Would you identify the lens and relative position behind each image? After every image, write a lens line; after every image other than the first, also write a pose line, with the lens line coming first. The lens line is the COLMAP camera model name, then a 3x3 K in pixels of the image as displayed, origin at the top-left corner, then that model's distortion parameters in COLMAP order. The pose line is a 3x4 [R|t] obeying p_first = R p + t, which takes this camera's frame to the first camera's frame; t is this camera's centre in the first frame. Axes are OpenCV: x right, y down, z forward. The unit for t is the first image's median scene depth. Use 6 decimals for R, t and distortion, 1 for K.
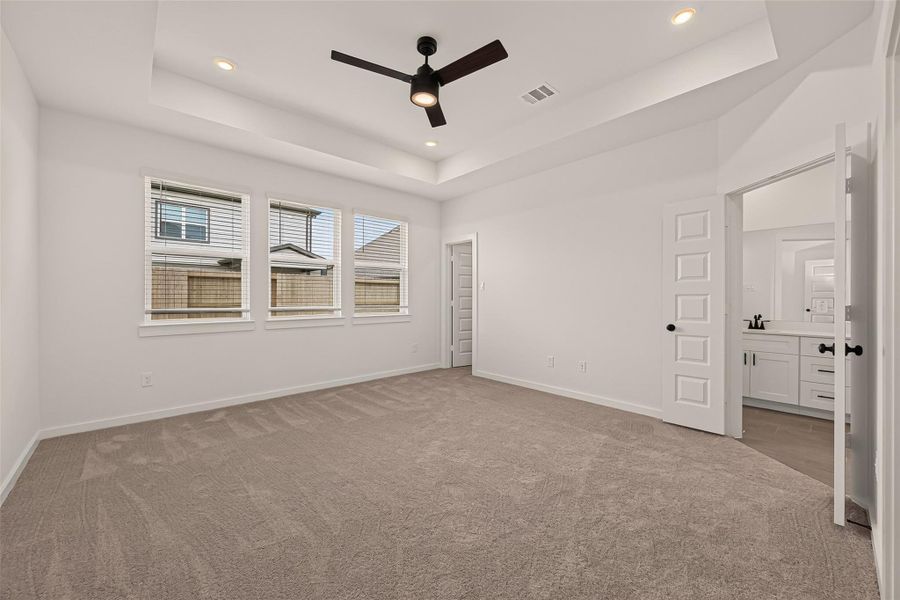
lens RADIAL K [[340.7, 0, 450.0], [0, 340.7, 300.0], [0, 0, 1]] dist [0.000349, 0.000008]
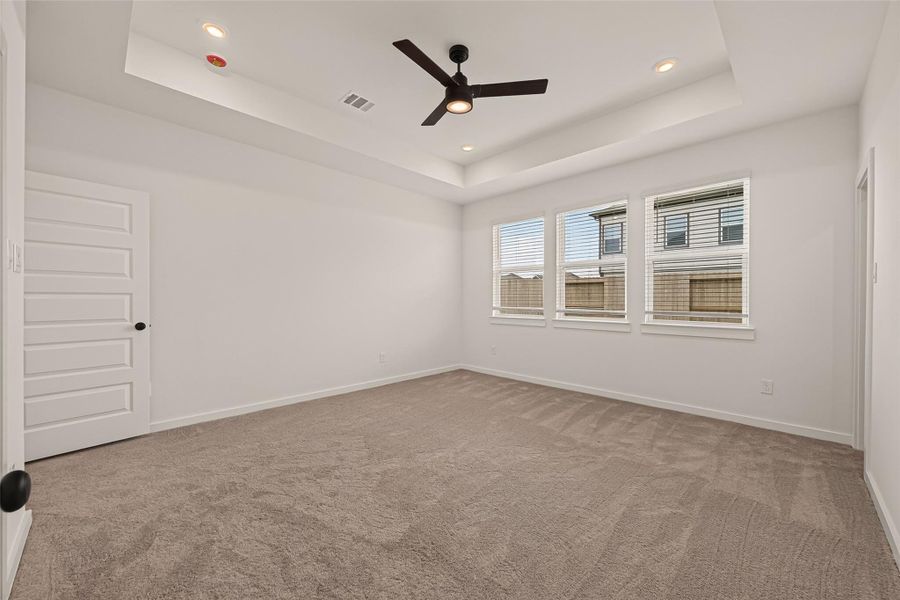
lens RADIAL K [[353.0, 0, 450.0], [0, 353.0, 300.0], [0, 0, 1]] dist [0.000200, -0.000026]
pose [[0.047757, 0.003349, -0.998853, 0.476317], [-0.013627, 0.999904, 0.002701, -0.002893], [0.998766, 0.013482, 0.047798, 0.435617]]
